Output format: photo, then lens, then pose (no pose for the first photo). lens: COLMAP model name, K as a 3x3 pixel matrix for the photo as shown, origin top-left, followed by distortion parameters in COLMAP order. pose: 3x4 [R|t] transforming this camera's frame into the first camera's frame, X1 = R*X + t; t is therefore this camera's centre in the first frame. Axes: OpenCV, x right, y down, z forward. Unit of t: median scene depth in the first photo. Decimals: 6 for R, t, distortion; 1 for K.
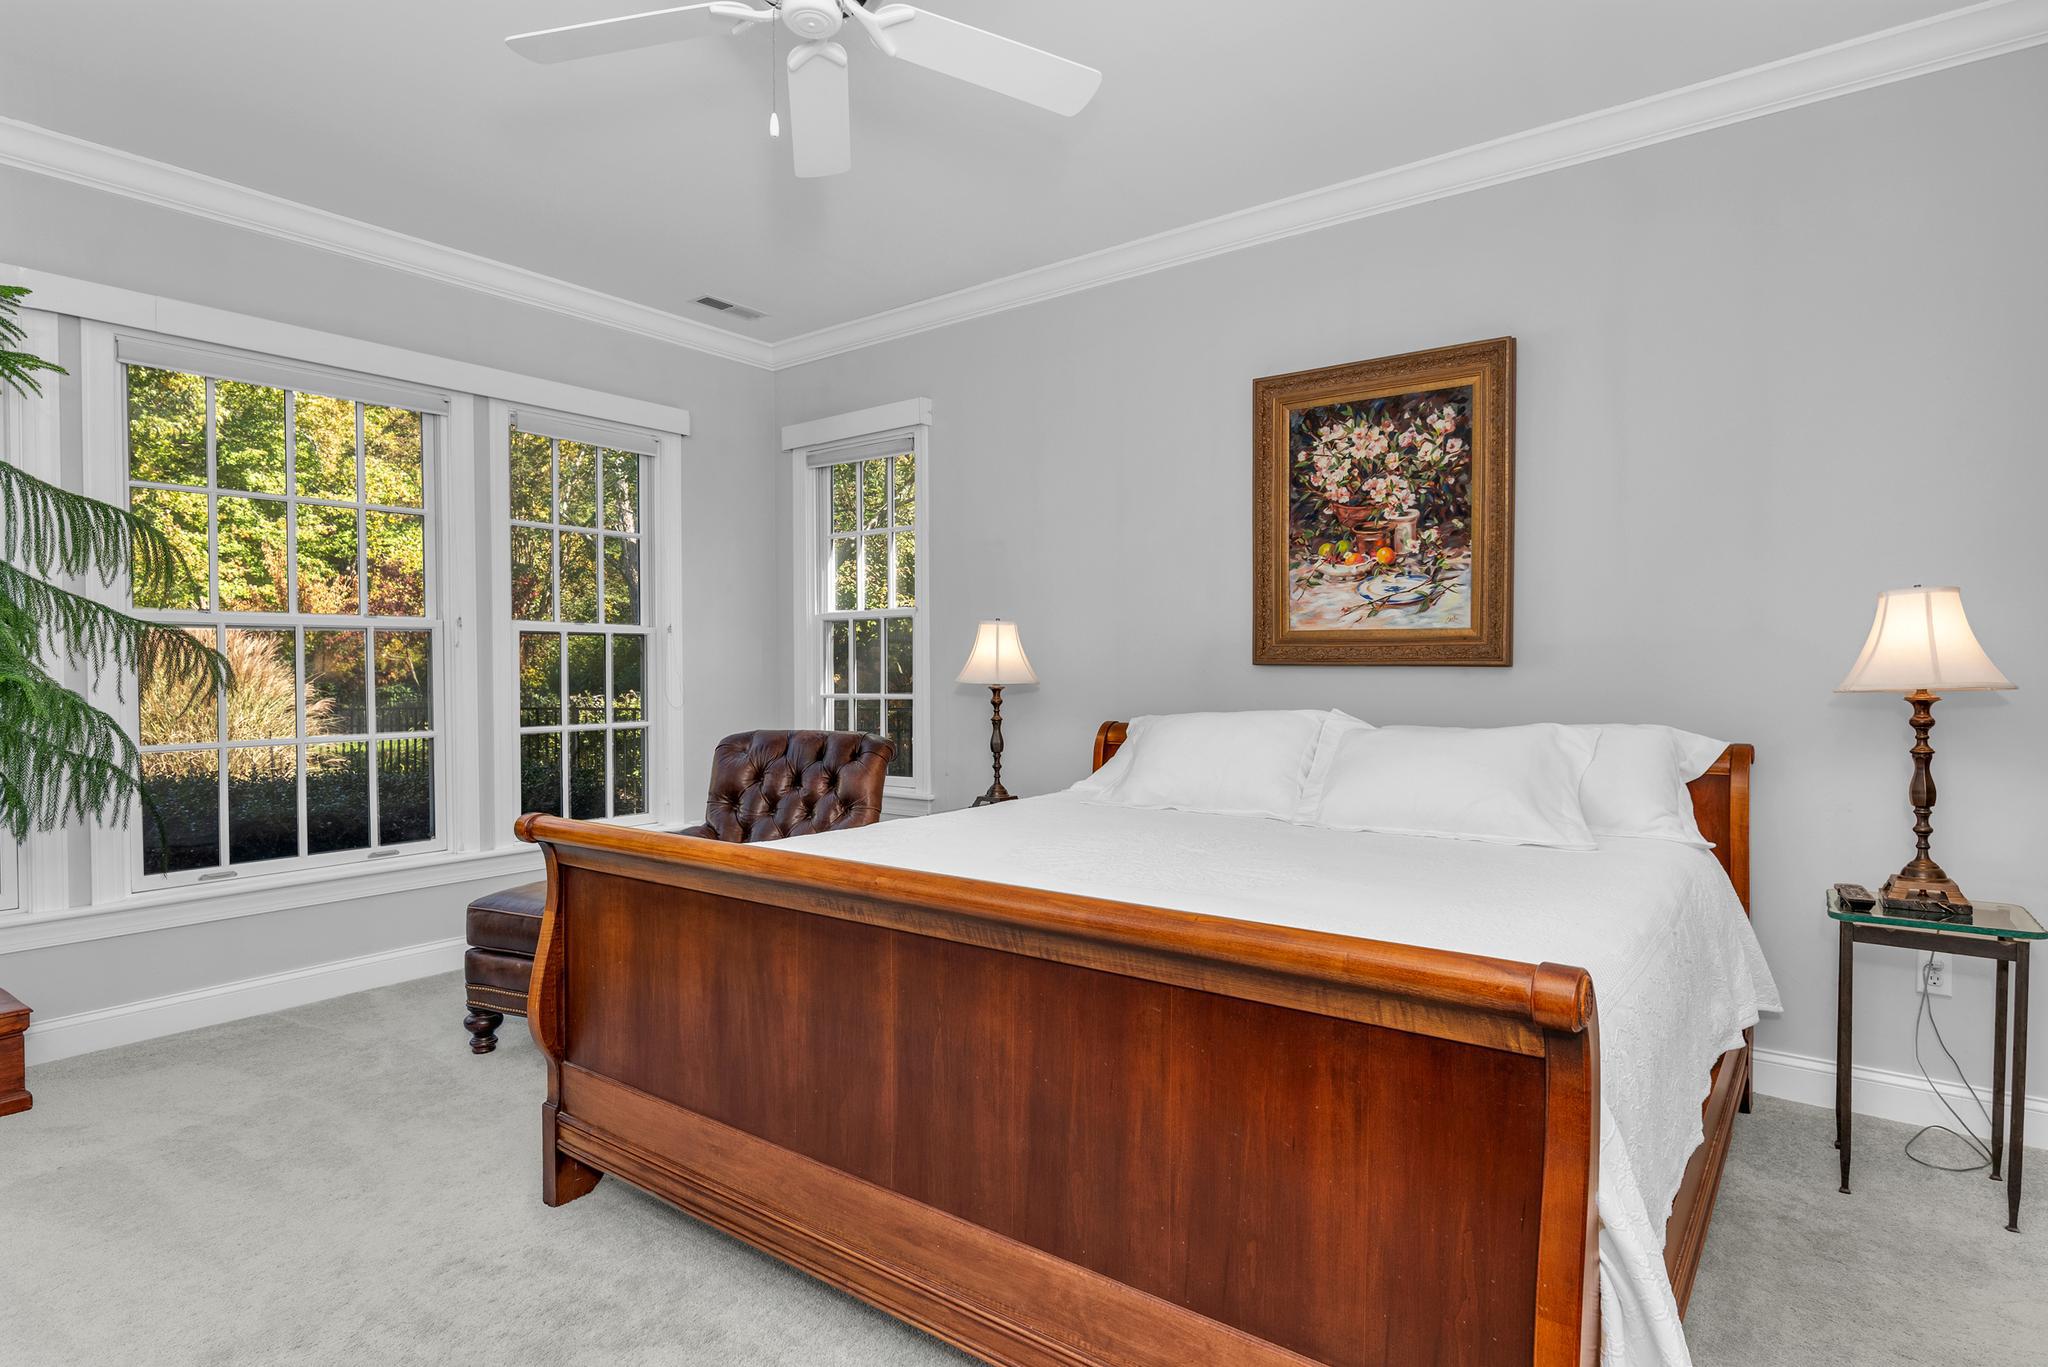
lens RADIAL K [[1092.7, 0, 1024.0], [0, 1092.7, 683.5], [0, 0, 1]] dist [-0.001390, 0.000708]
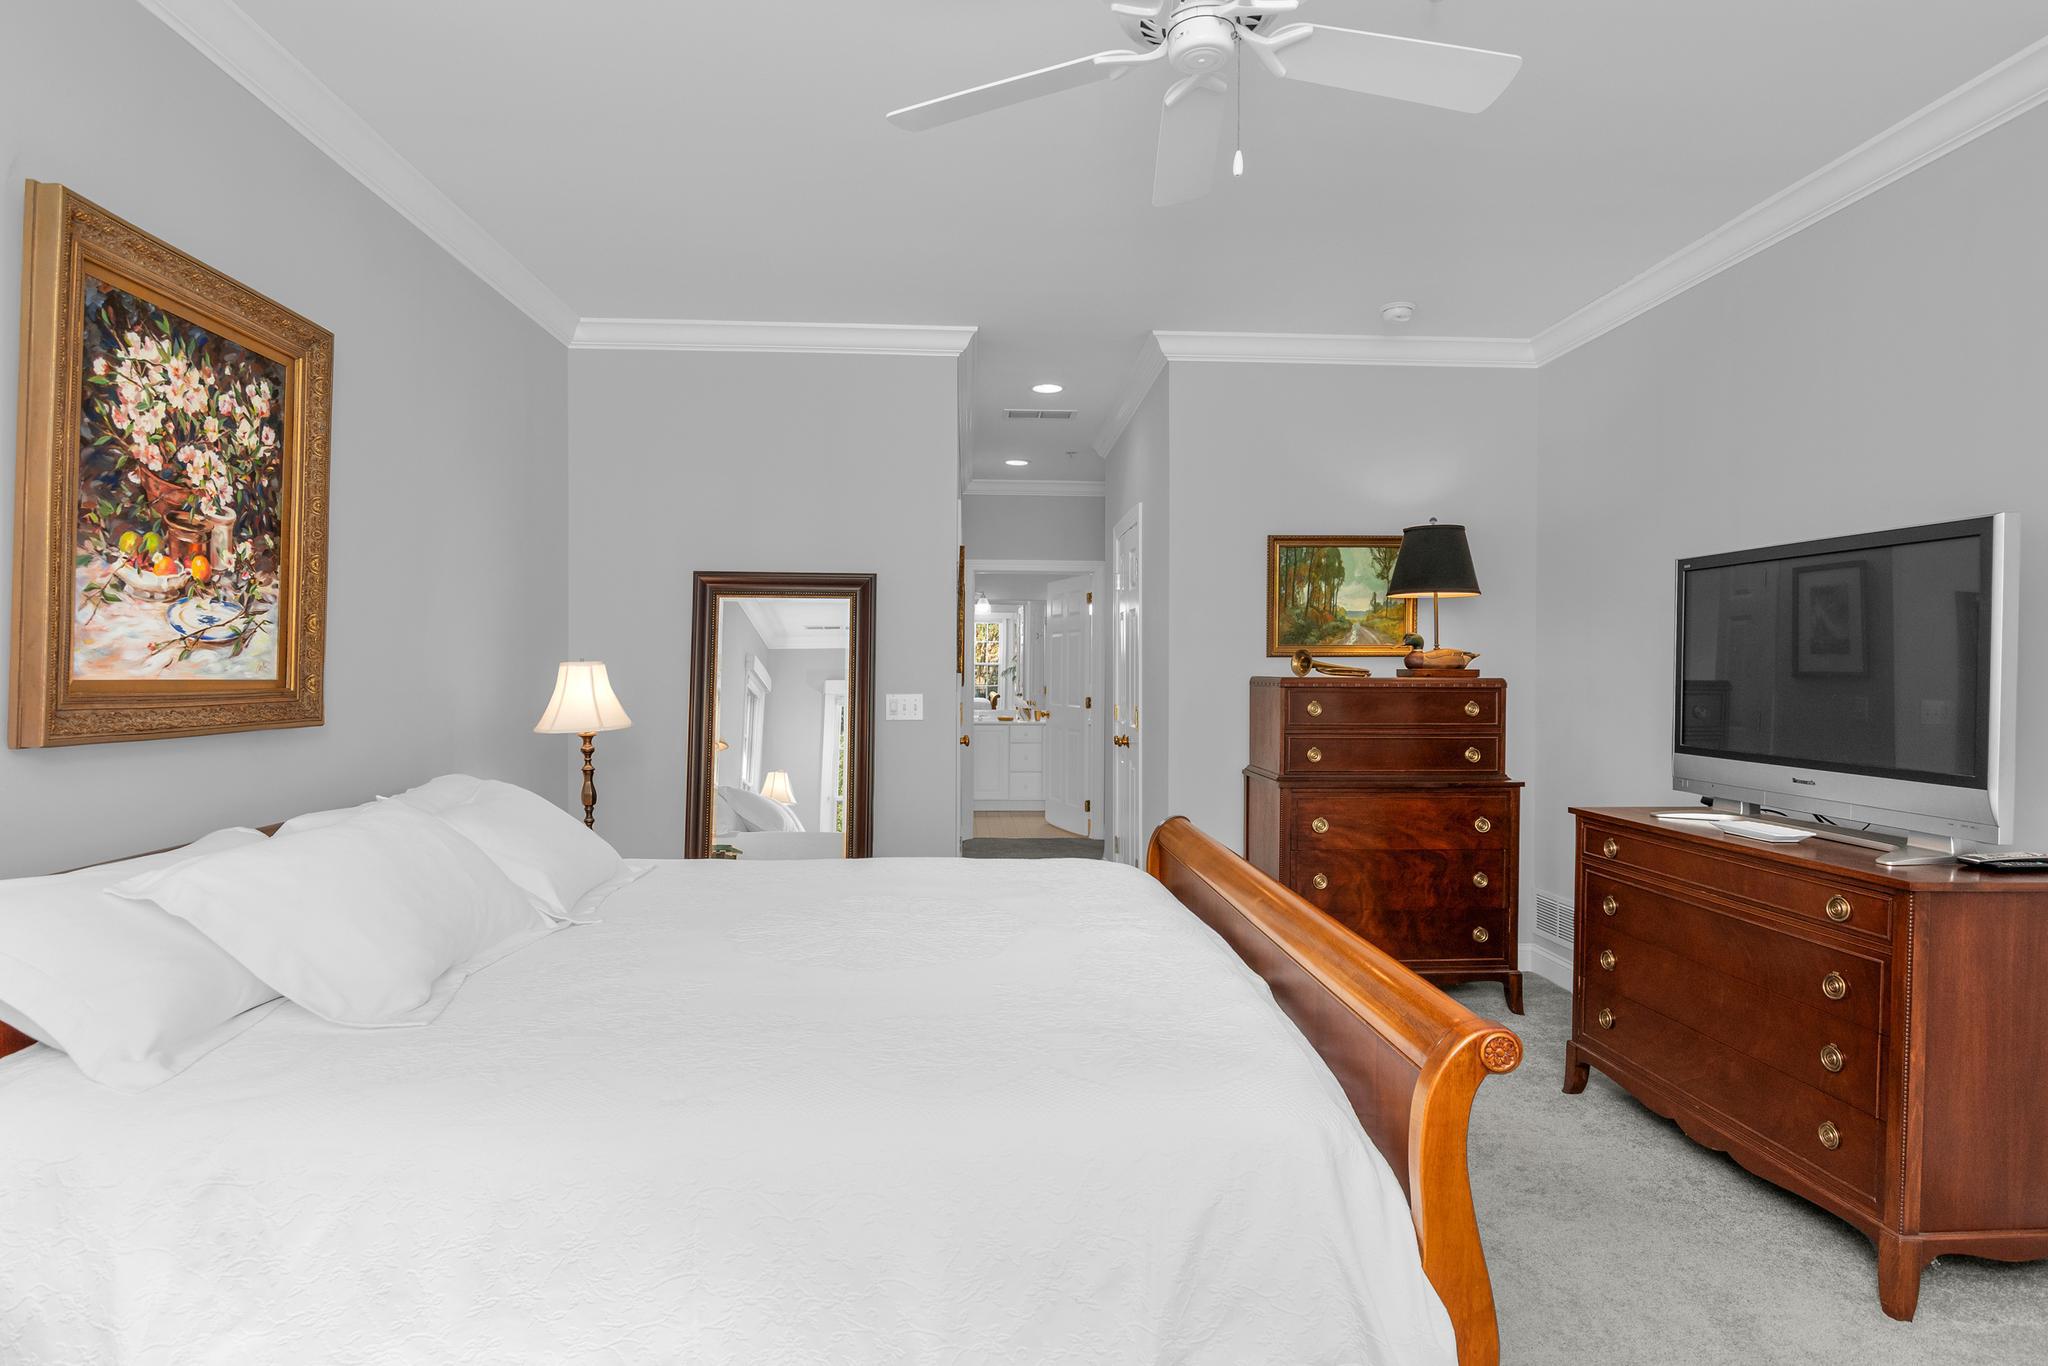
lens RADIAL K [[1092.7, 0, 1024.0], [0, 1092.7, 683.0], [0, 0, 1]] dist [-0.001390, 0.000708]
pose [[-0.651975, -0.015296, 0.758086, -0.497416], [-0.000288, 0.999801, 0.019925, -0.061101], [-0.758241, 0.012772, -0.651850, 1.055995]]
